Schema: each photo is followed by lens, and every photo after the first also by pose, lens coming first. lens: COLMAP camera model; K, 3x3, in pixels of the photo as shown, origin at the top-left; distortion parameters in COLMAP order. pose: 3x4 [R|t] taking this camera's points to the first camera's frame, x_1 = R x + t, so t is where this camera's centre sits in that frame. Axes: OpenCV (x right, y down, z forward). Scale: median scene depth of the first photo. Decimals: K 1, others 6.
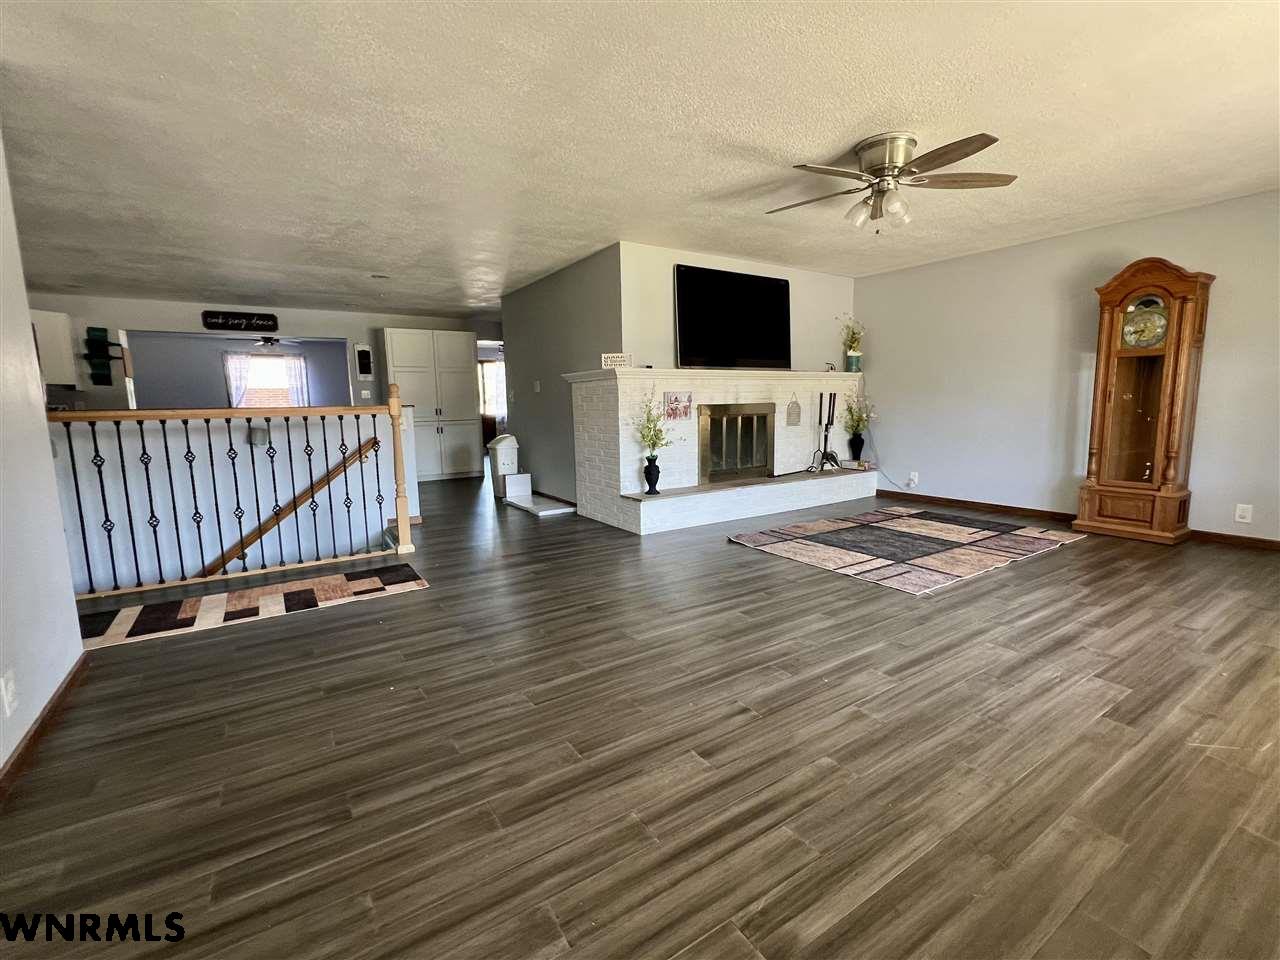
lens RADIAL K [[567.2, 0, 638.4], [0, 567.2, 475.9], [0, 0, 1]] dist [-0.001416, -0.000082]
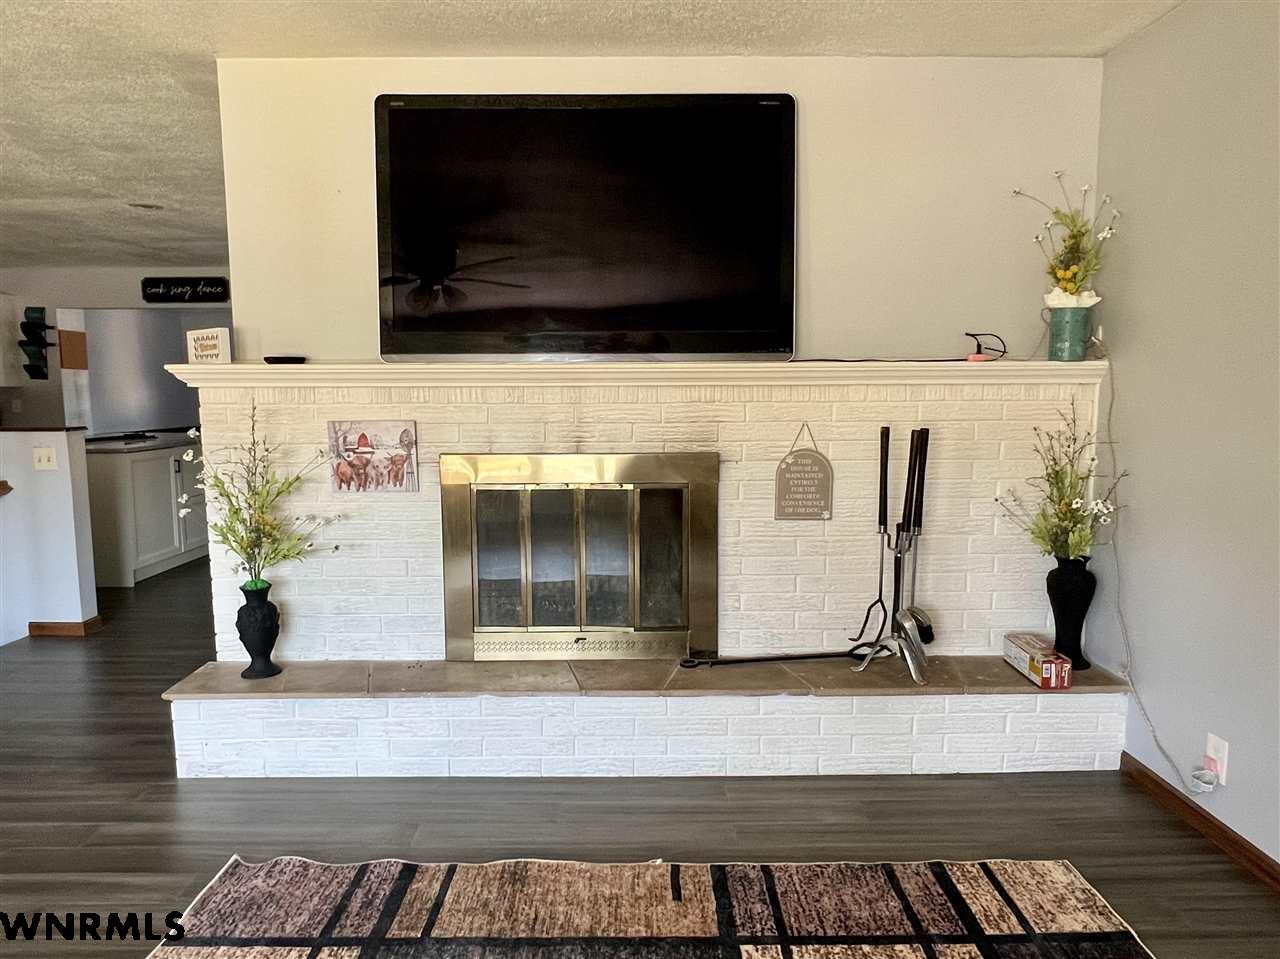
lens RADIAL K [[842.5, 0, 640.1], [0, 842.5, 485.2], [0, 0, 1]] dist [0.004015, 0.001064]
pose [[0.837923, 0.075792, -0.540500, 0.466105], [-0.080821, 0.996624, 0.014458, -0.108644], [0.539771, 0.031569, 0.841220, 0.518419]]
